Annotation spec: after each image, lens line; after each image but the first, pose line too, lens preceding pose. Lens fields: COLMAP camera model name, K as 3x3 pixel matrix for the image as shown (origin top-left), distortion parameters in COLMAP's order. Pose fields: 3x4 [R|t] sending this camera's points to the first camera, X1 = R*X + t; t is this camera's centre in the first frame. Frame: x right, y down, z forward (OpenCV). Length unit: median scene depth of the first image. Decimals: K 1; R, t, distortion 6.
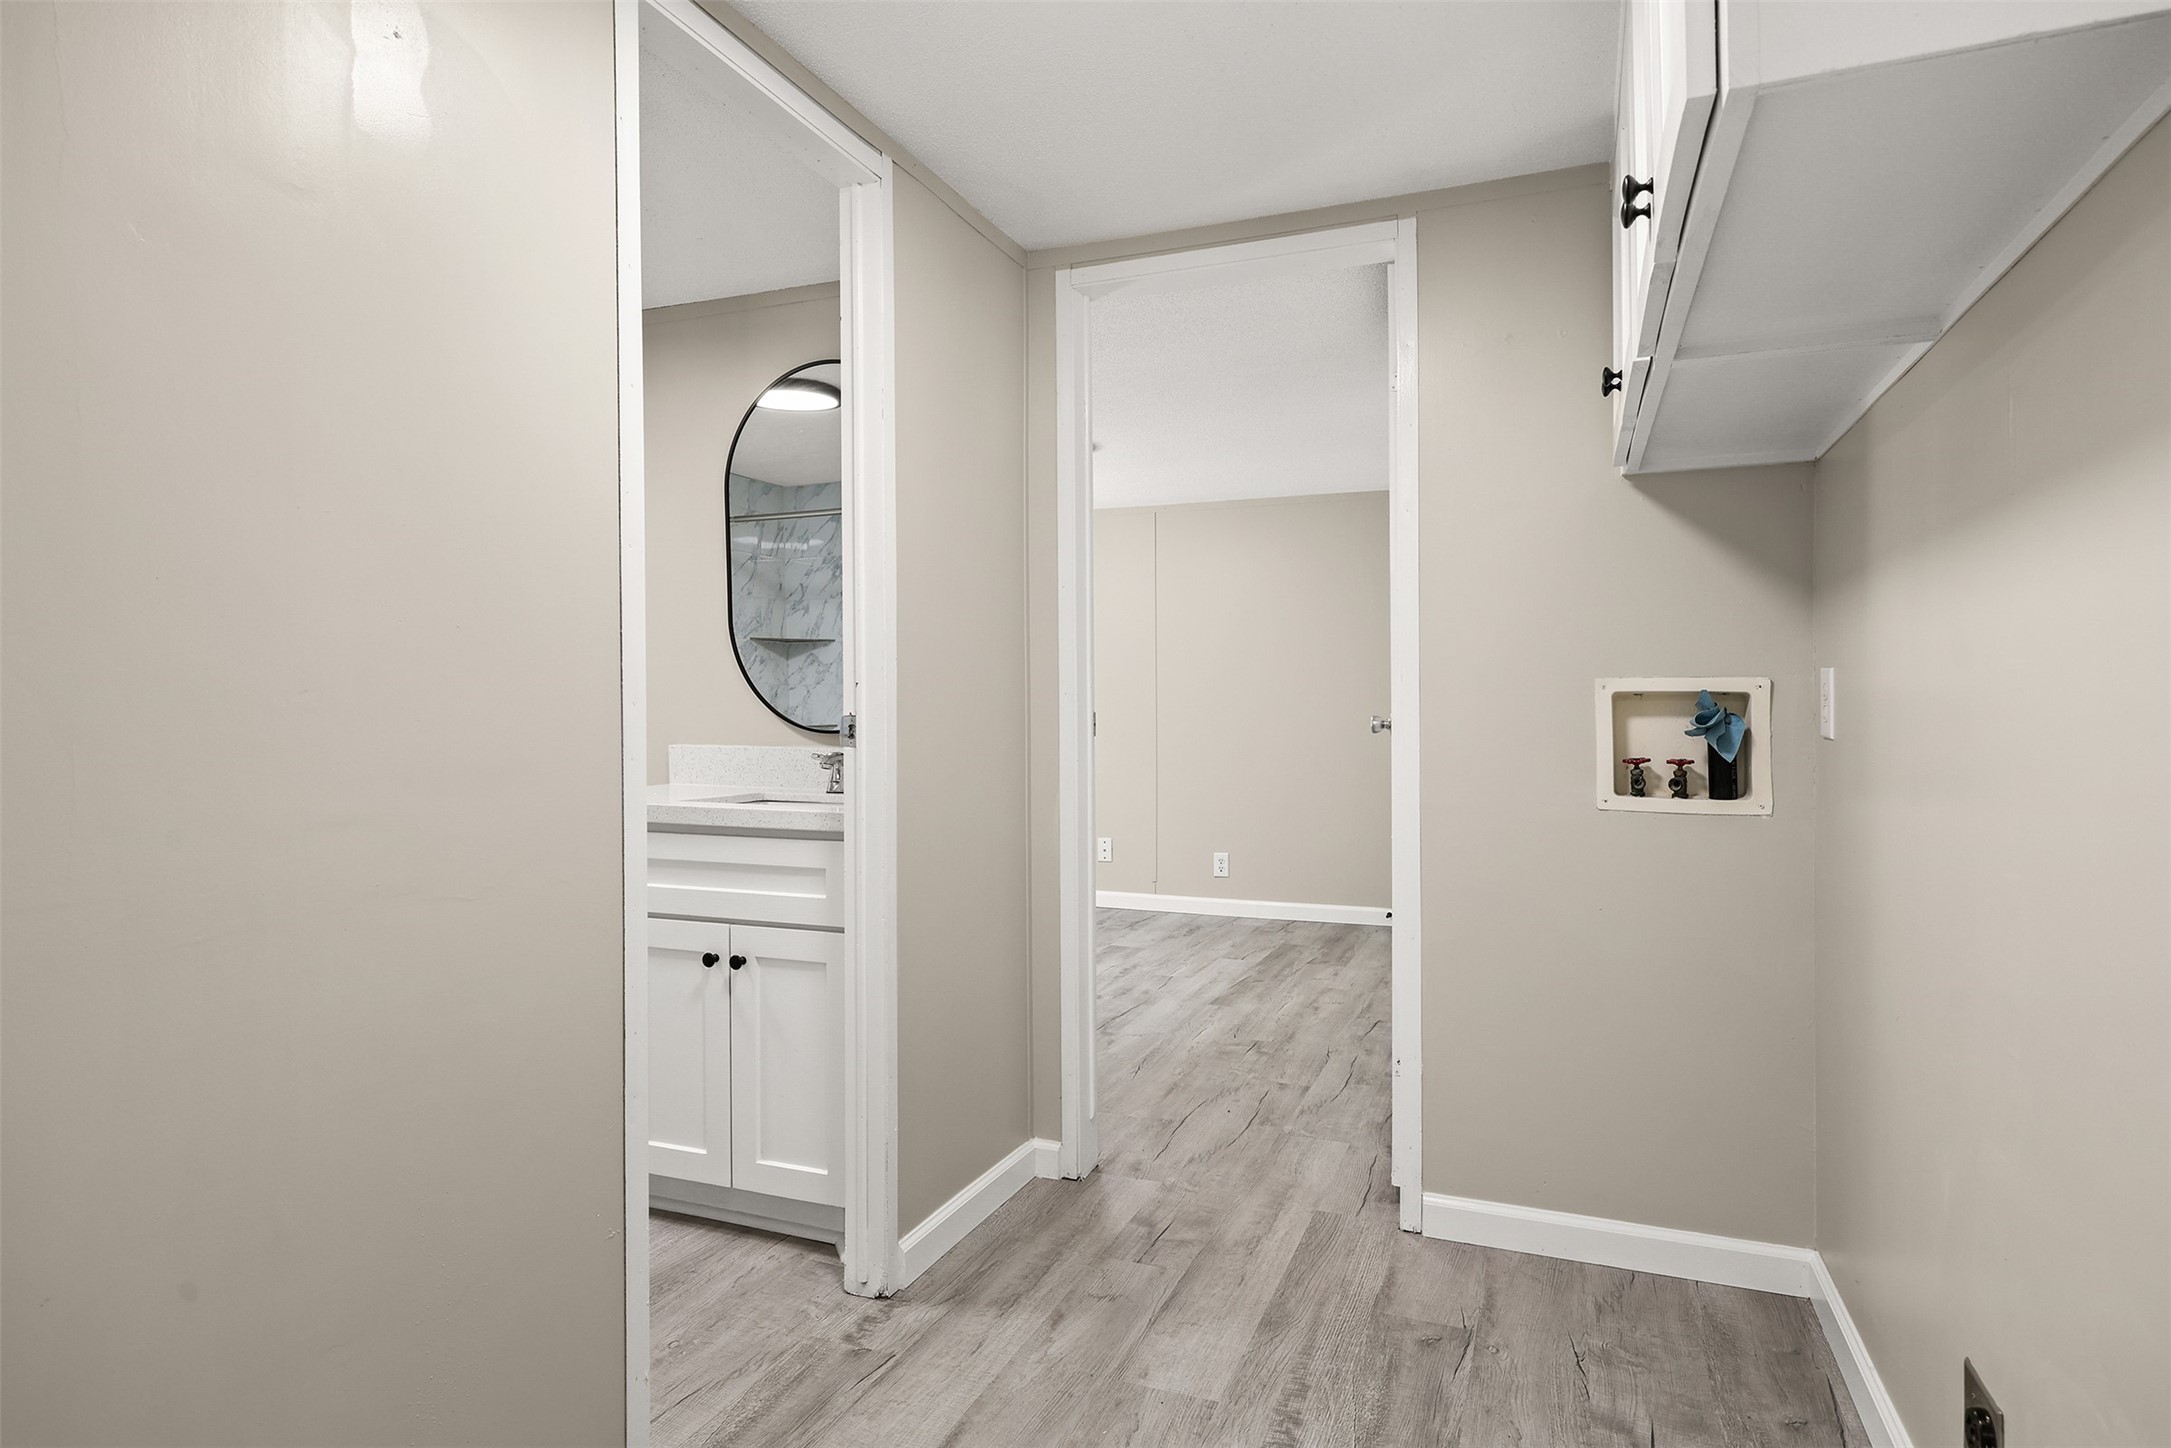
lens RADIAL K [[1170.2, 0, 1073.0], [0, 1170.2, 713.2], [0, 0, 1]] dist [-0.003232, 0.000492]
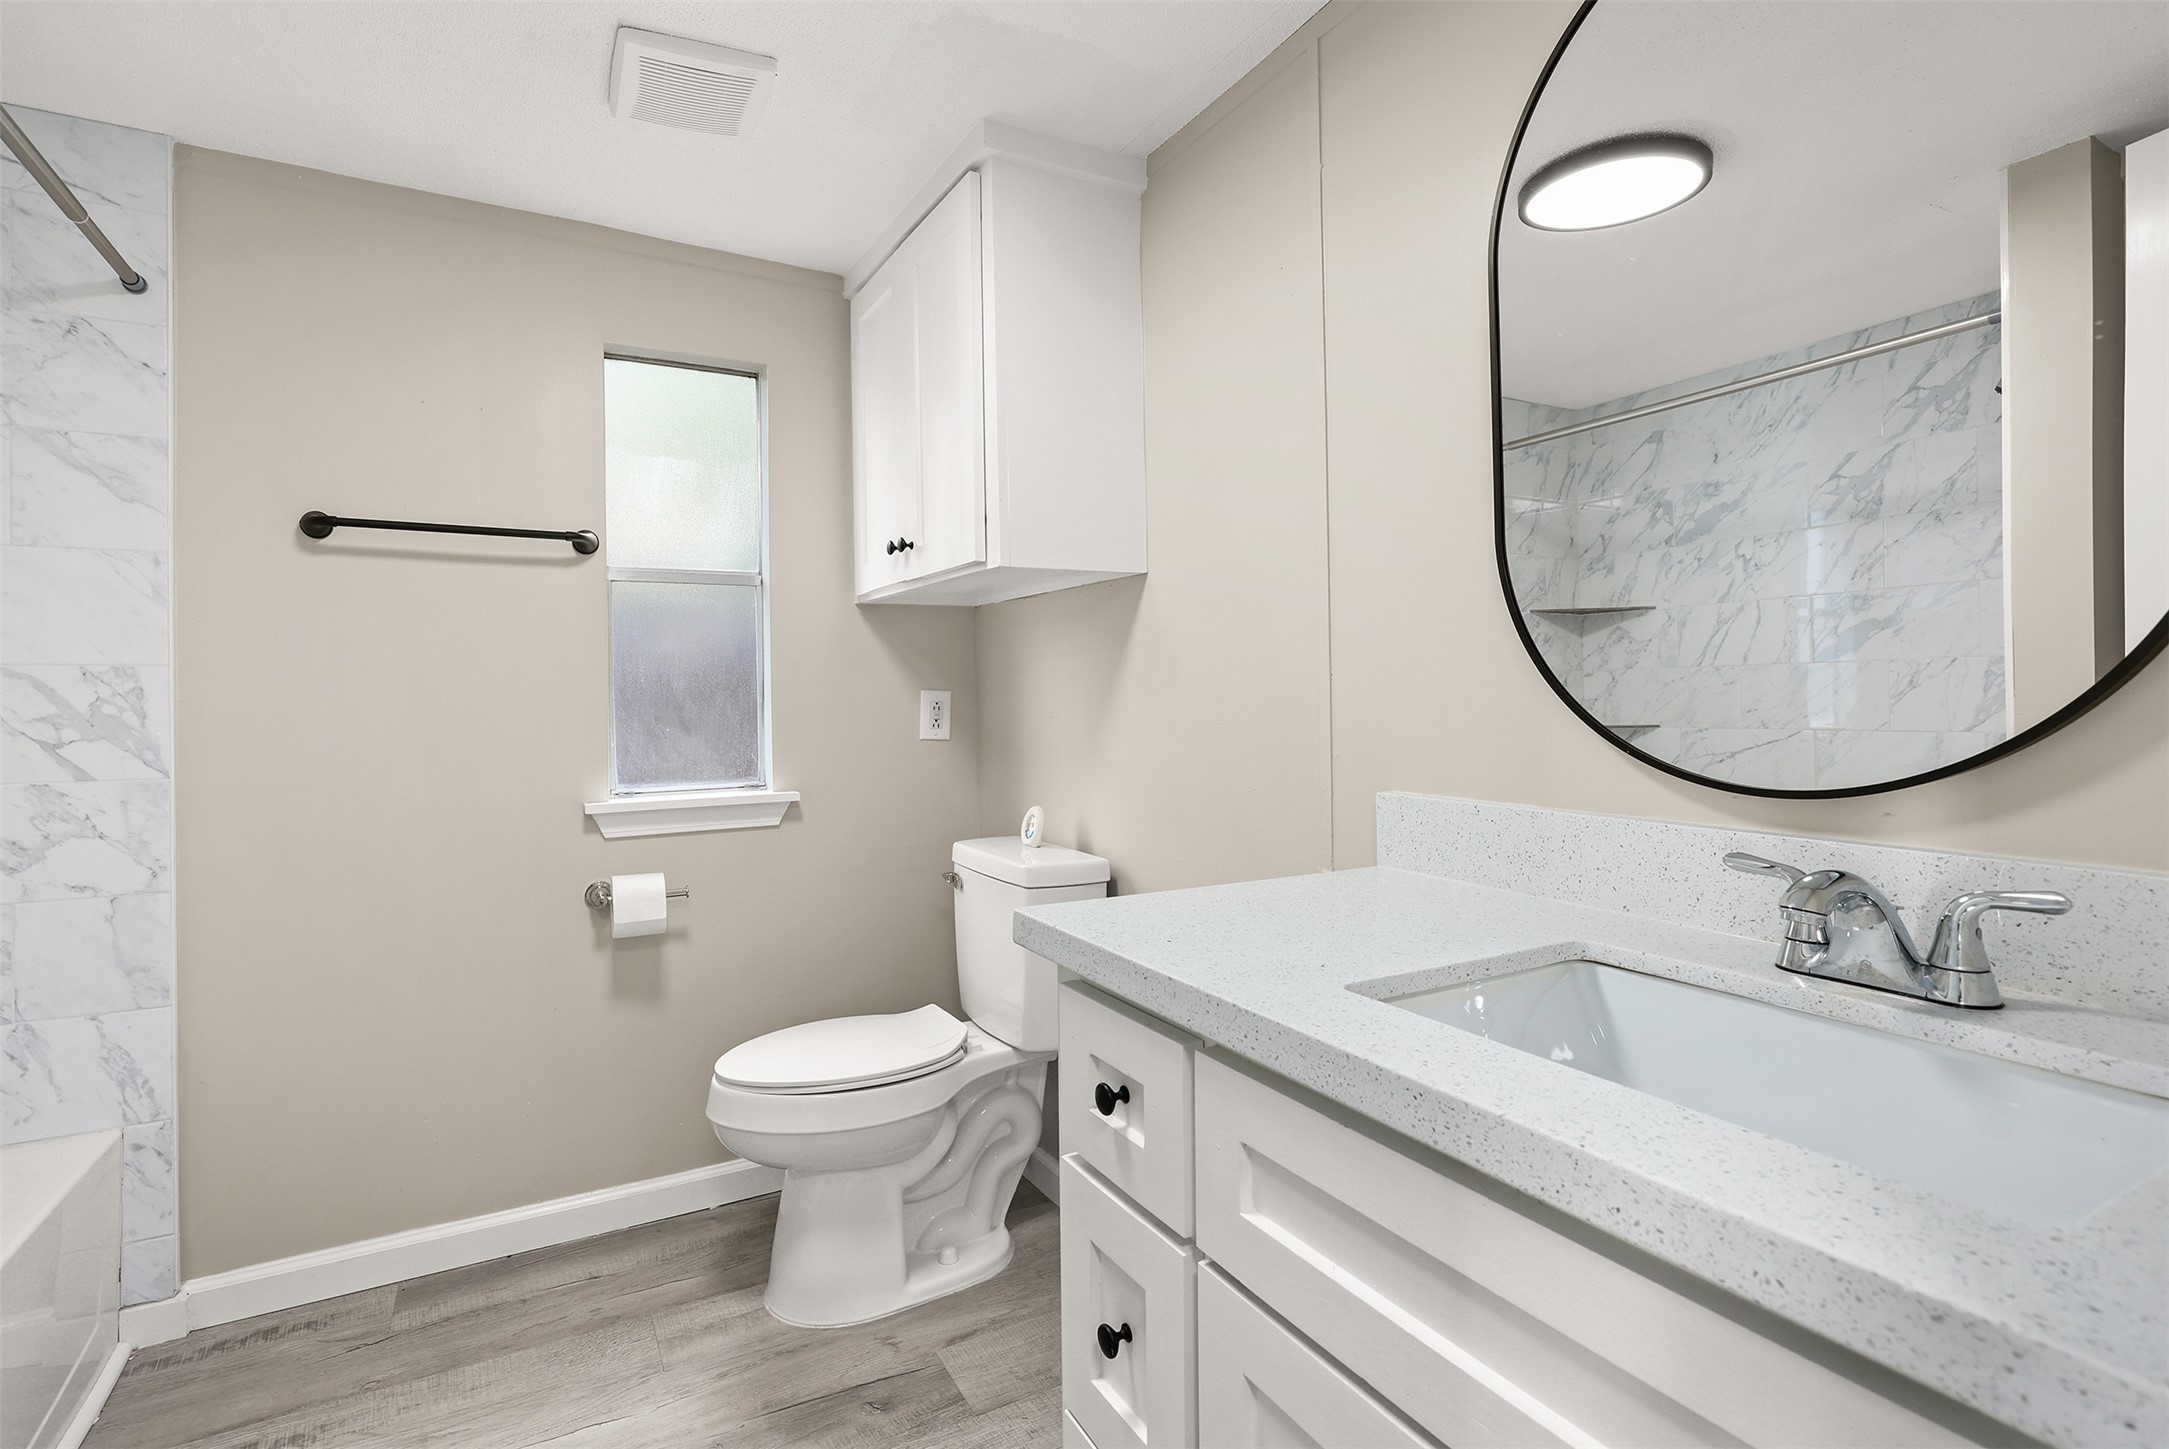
lens RADIAL K [[1046.5, 0, 1068.8], [0, 1046.5, 702.2], [0, 0, 1]] dist [0.005525, 0.000491]
pose [[0.778187, 0.002585, -0.628027, -0.077786], [0.000035, 0.999991, 0.004161, -0.006494], [0.628032, -0.003260, 0.778181, 0.268462]]
